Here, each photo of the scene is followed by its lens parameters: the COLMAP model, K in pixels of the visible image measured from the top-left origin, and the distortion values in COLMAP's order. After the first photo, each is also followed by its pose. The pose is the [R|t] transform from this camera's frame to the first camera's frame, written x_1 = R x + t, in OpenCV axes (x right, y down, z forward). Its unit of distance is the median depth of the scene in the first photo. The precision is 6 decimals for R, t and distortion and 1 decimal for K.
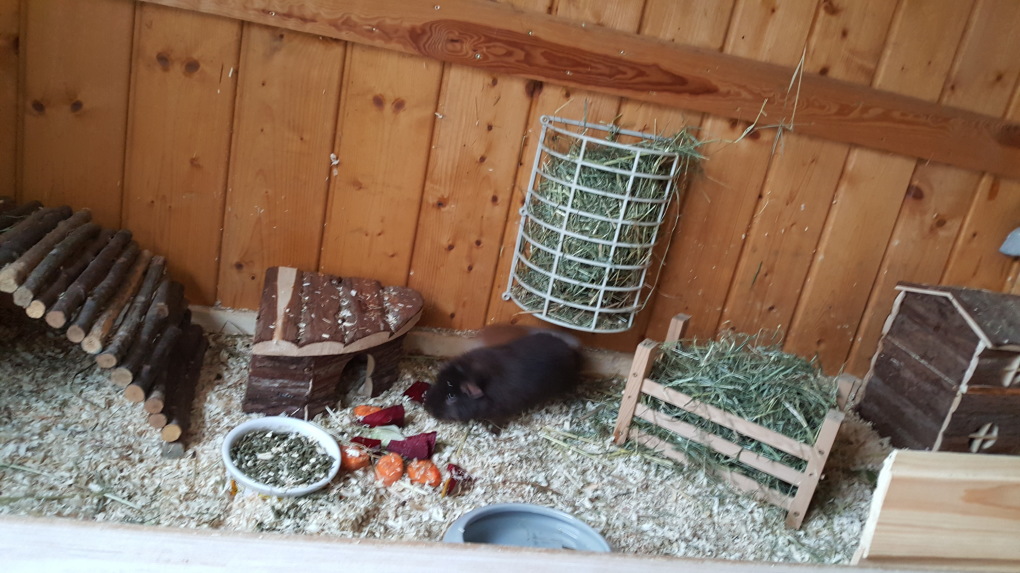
lens RADIAL K [[759.0, 0, 509.9], [0, 759.0, 301.5], [0, 0, 1]] dist [0.152246, -0.333567]
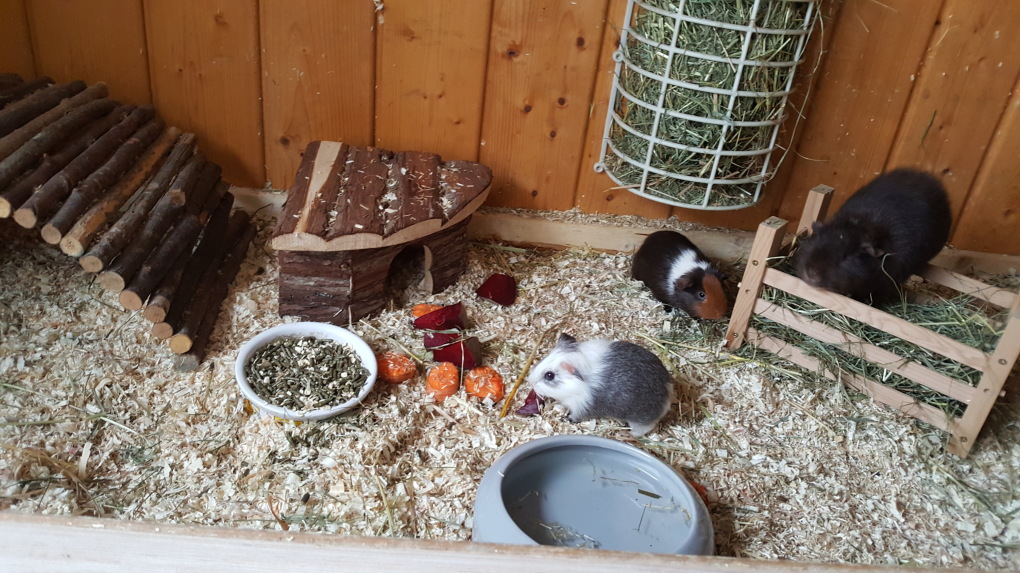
lens RADIAL K [[759.0, 0, 509.9], [0, 759.0, 301.5], [0, 0, 1]] dist [0.152246, -0.333567]
pose [[0.981644, 0.003566, -0.190690, 0.067393], [0.030169, 0.984333, 0.173716, -0.011906], [0.188322, -0.176281, 0.966157, 0.182875]]
